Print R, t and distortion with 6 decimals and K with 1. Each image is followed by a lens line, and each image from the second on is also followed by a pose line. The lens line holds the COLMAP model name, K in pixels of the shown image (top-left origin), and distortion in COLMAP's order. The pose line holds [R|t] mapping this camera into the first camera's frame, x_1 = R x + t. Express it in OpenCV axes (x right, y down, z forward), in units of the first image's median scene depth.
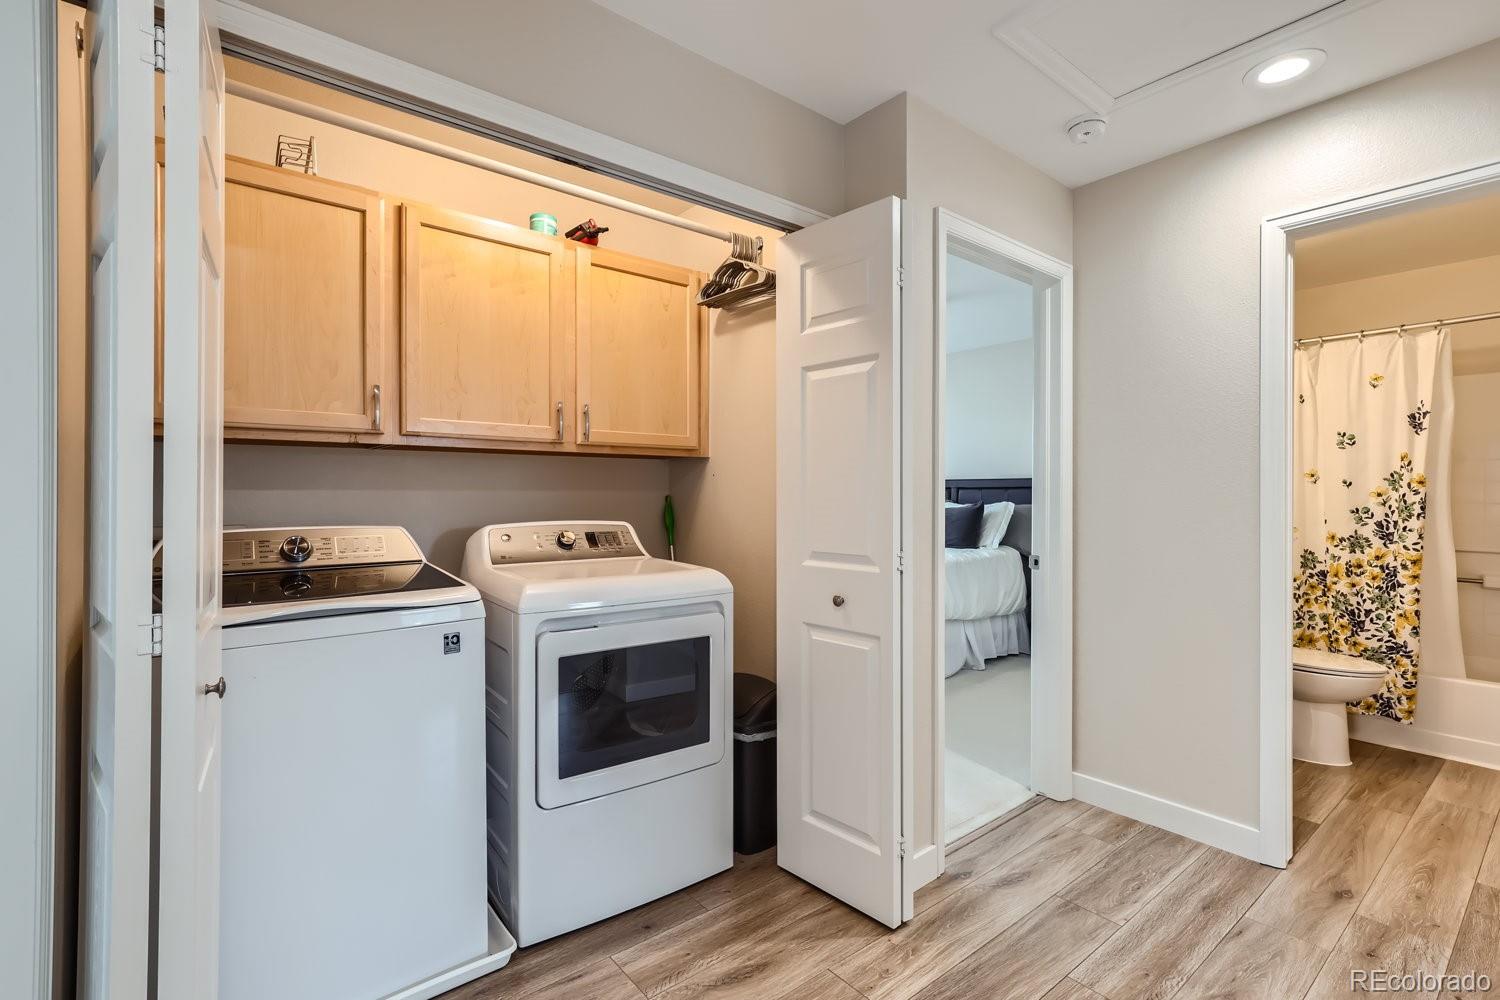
lens RADIAL K [[703.6, 0, 749.9], [0, 703.6, 496.8], [0, 0, 1]] dist [0.004069, 0.003121]
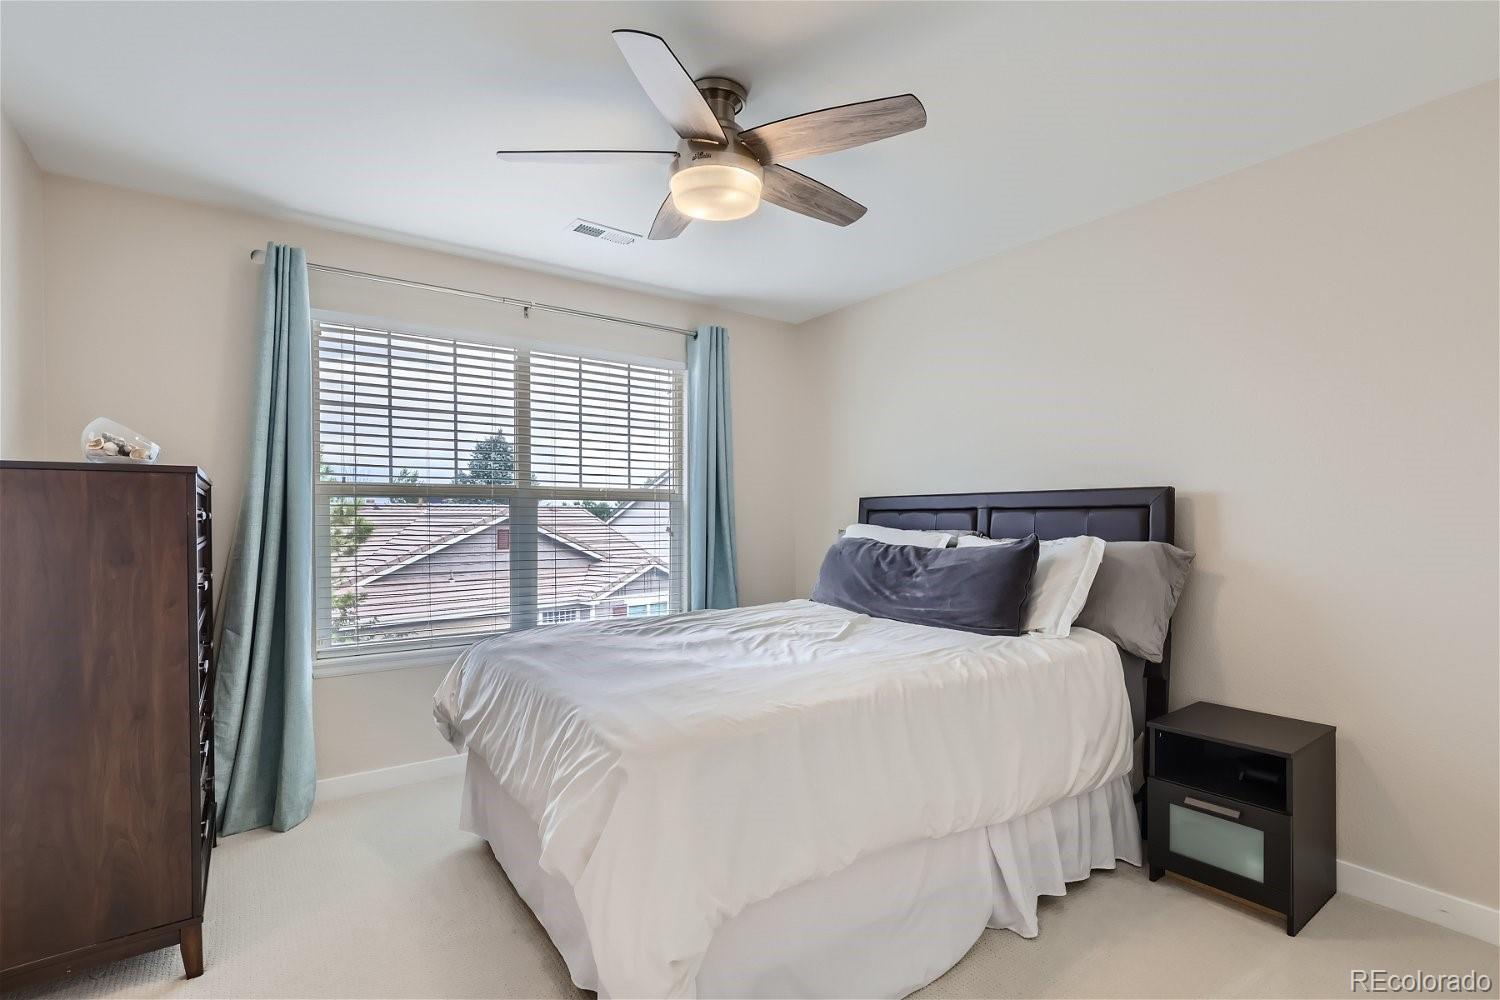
lens RADIAL K [[725.4, 0, 725.1], [0, 725.4, 526.4], [0, 0, 1]] dist [-0.002299, -0.000102]
pose [[0.995292, -0.002499, -0.096890, 0.170561], [0.003232, 0.999967, 0.007405, -0.004474], [0.096868, -0.007683, 0.995268, 0.495606]]
